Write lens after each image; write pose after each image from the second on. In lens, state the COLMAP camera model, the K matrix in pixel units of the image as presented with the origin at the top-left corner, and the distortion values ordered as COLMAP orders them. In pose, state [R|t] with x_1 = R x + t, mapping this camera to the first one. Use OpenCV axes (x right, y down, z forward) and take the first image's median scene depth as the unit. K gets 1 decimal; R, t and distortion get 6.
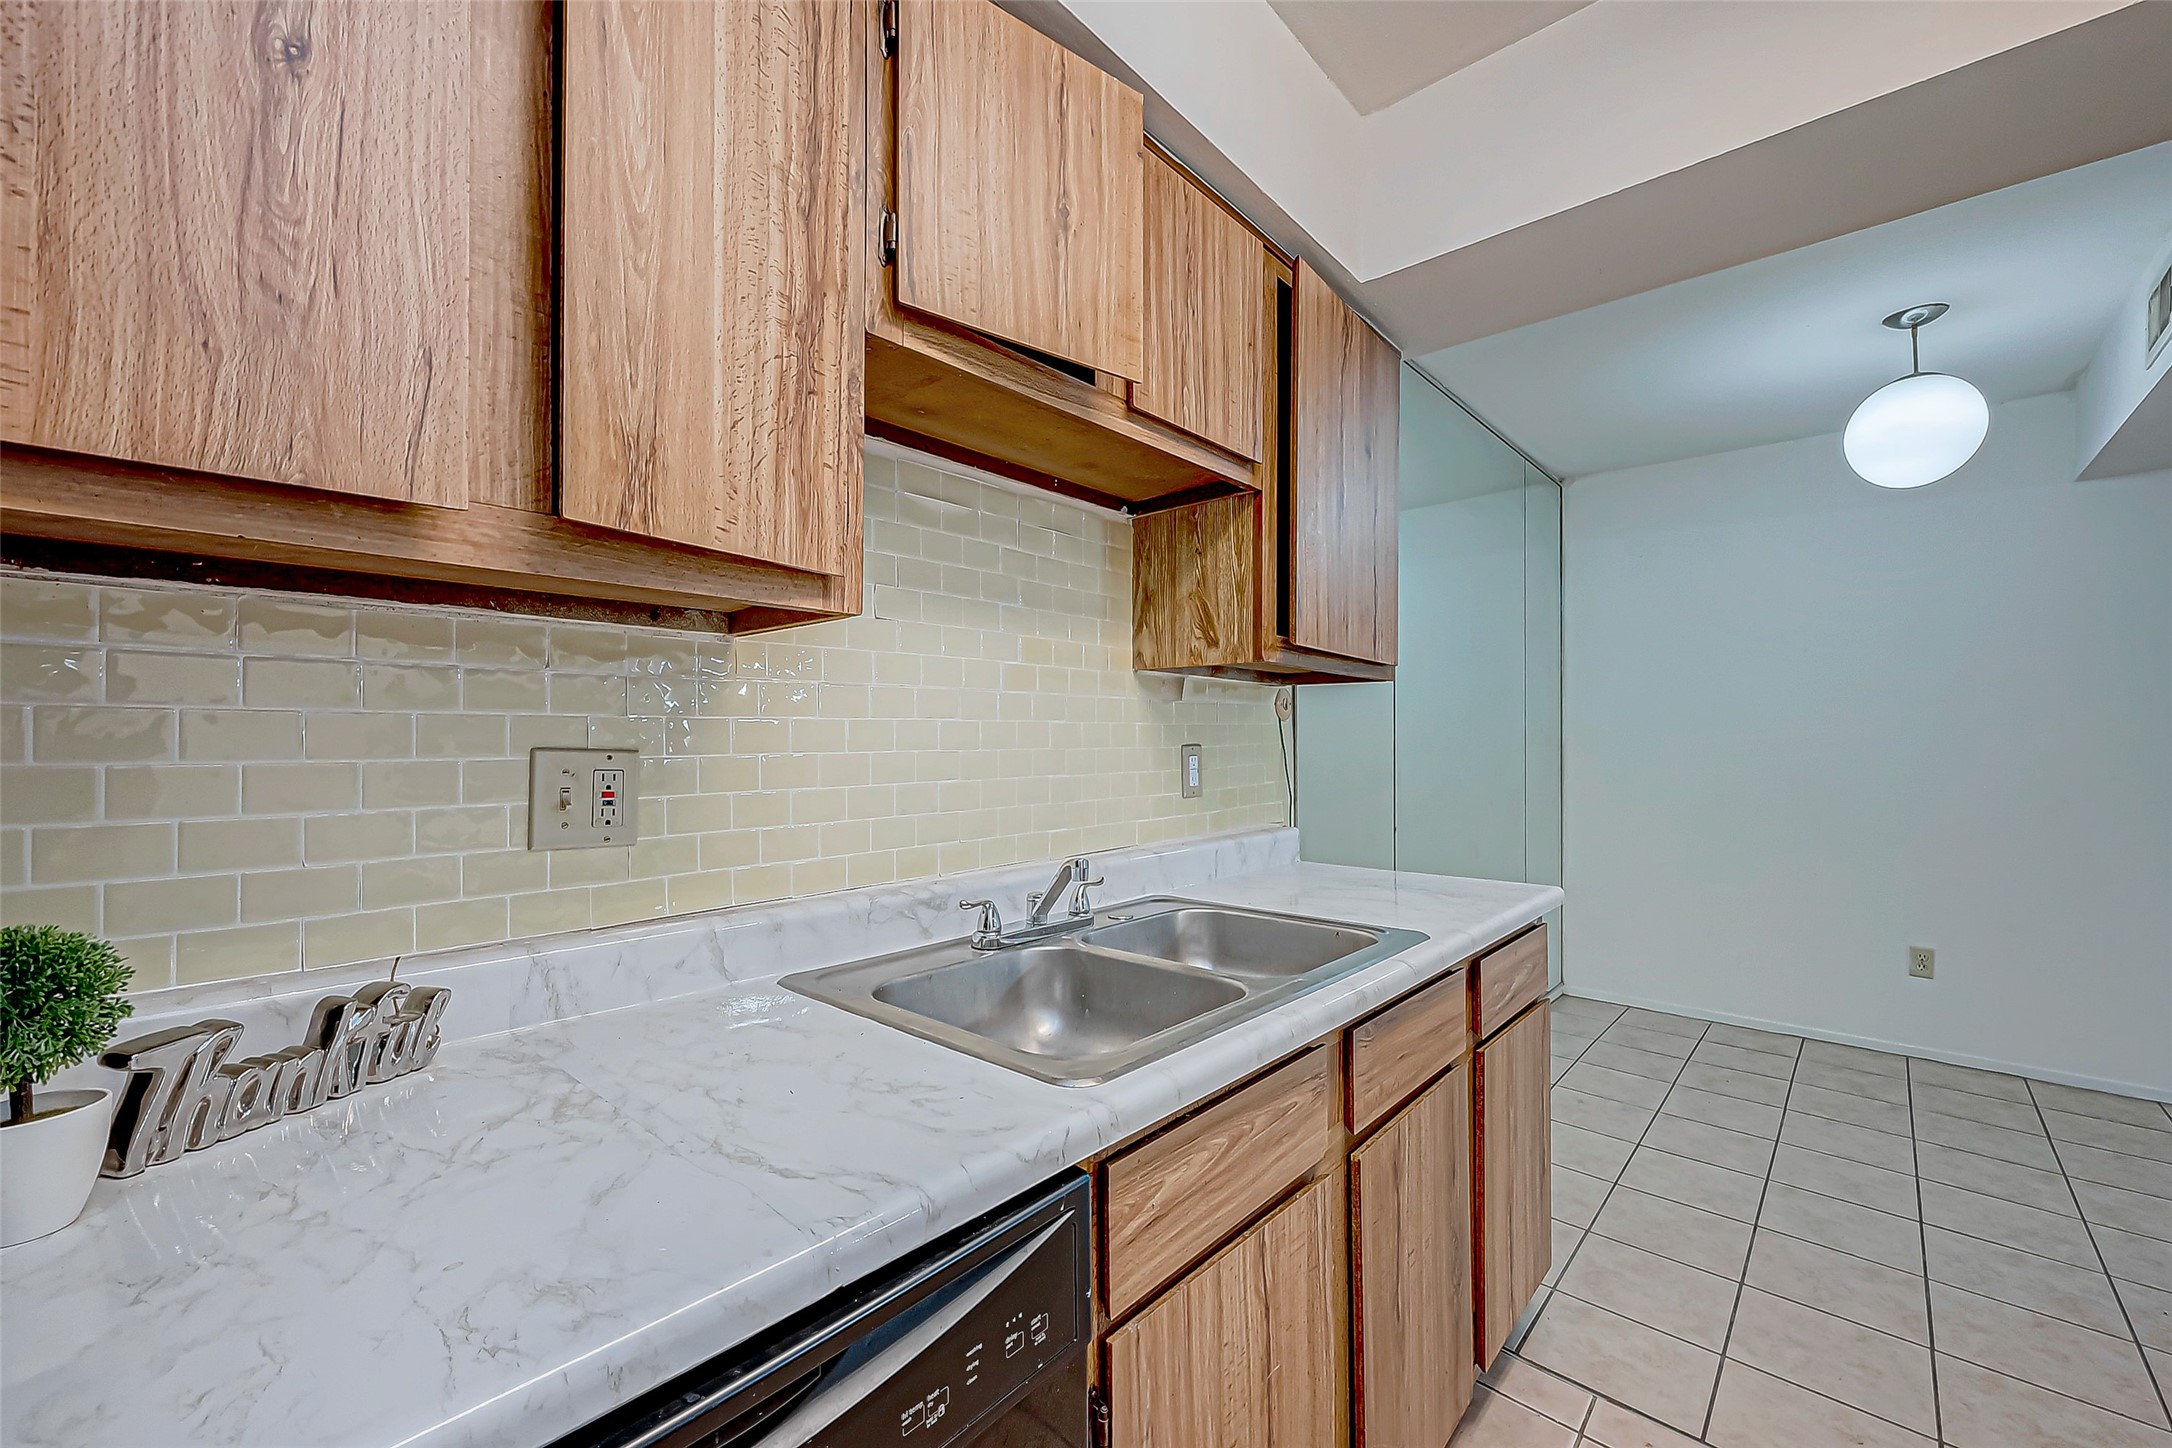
lens RADIAL K [[875.1, 0, 1088.9], [0, 875.1, 739.1], [0, 0, 1]] dist [-0.001321, 0.000559]
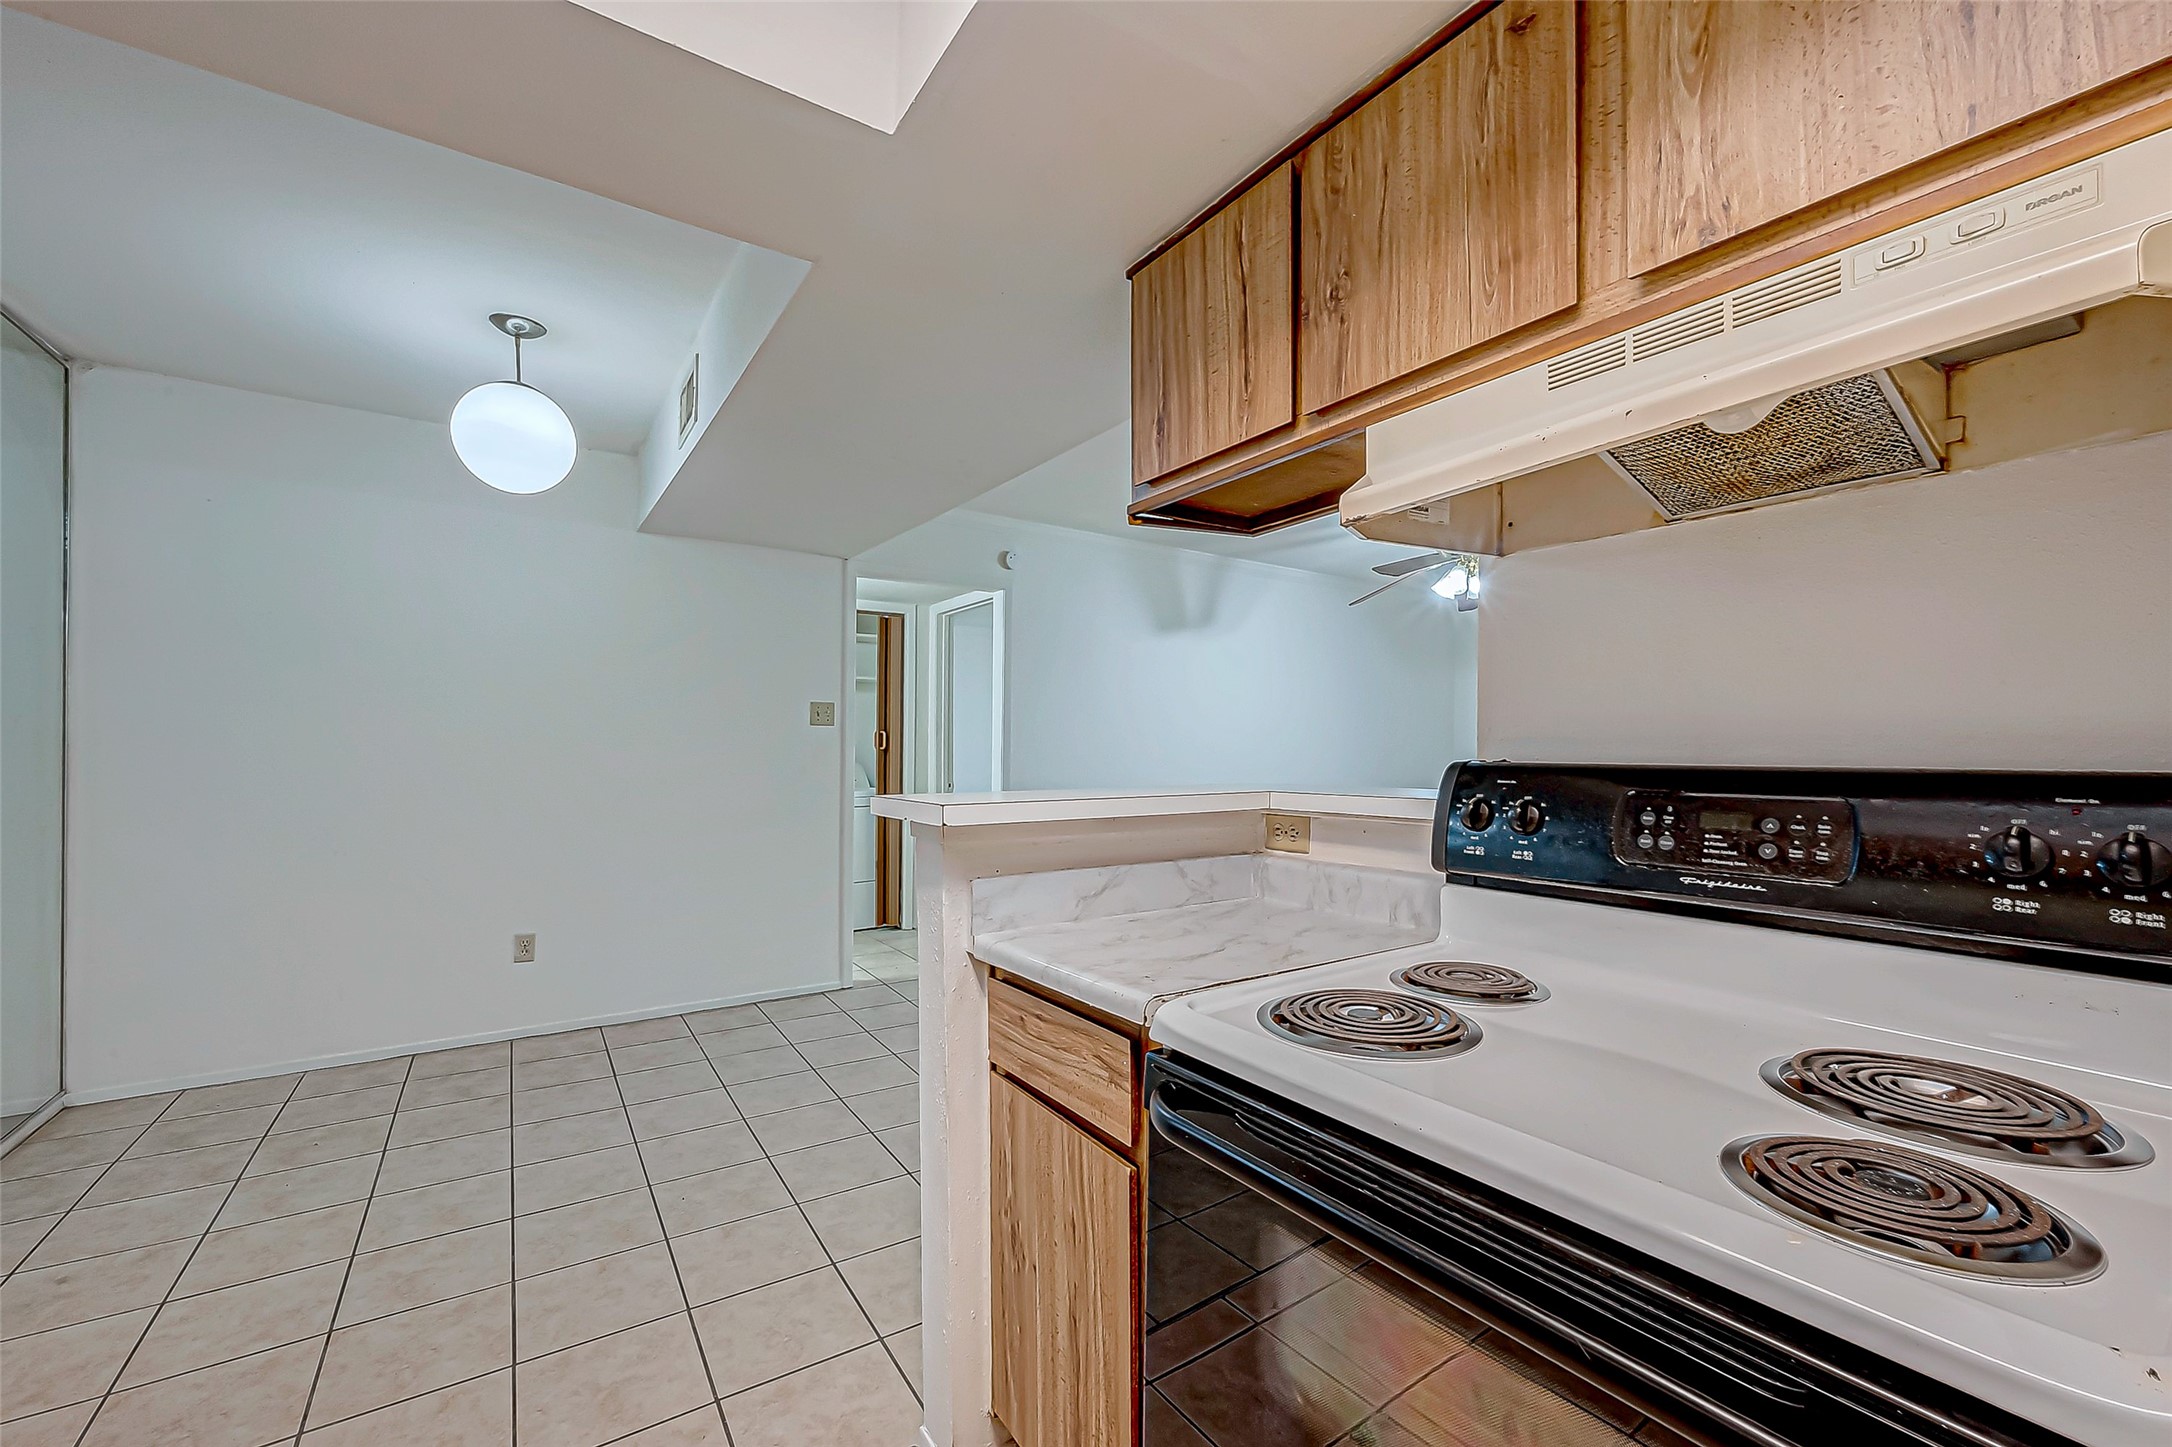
lens RADIAL K [[875.1, 0, 1098.6], [0, 875.1, 741.6], [0, 0, 1]] dist [-0.001321, 0.000559]
pose [[0.239191, 0.003119, 0.970968, 0.209289], [-0.009231, 0.999957, -0.000939, 0.000125], [-0.970929, -0.008738, 0.239210, 0.170249]]
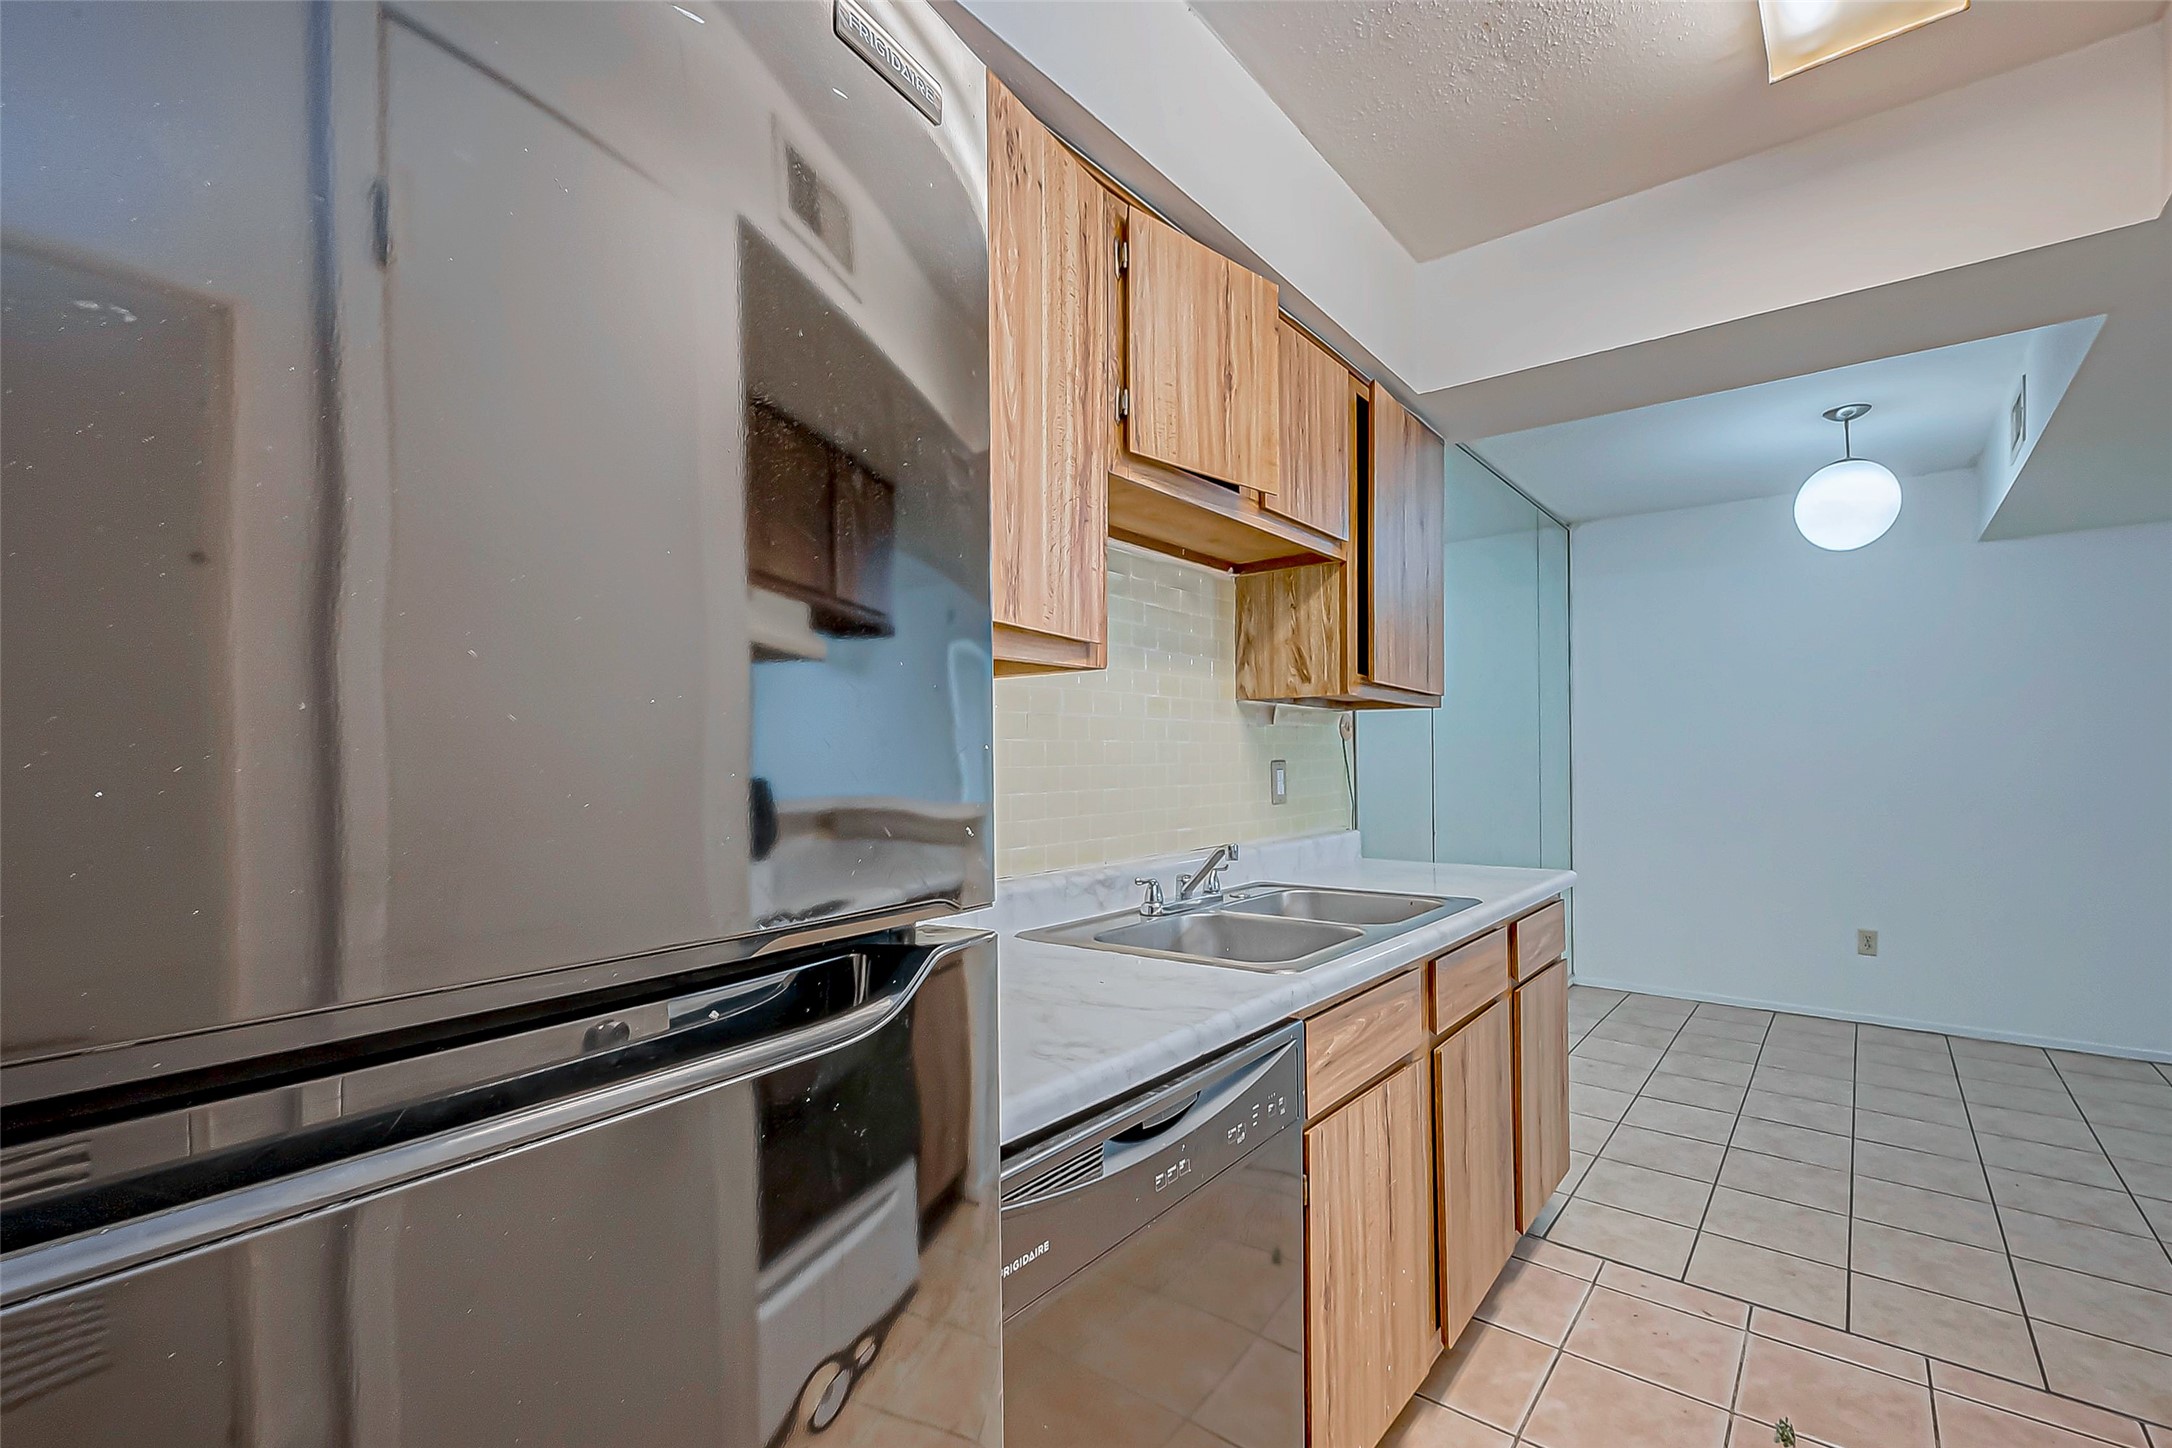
lens RADIAL K [[875.1, 0, 1170.1], [0, 875.1, 753.2], [0, 0, 1]] dist [-0.001321, 0.000559]
pose [[0.997646, -0.005154, 0.068379, -0.156339], [0.005578, 0.999966, -0.006010, 0.003638], [-0.068345, 0.006378, 0.997641, -0.270145]]
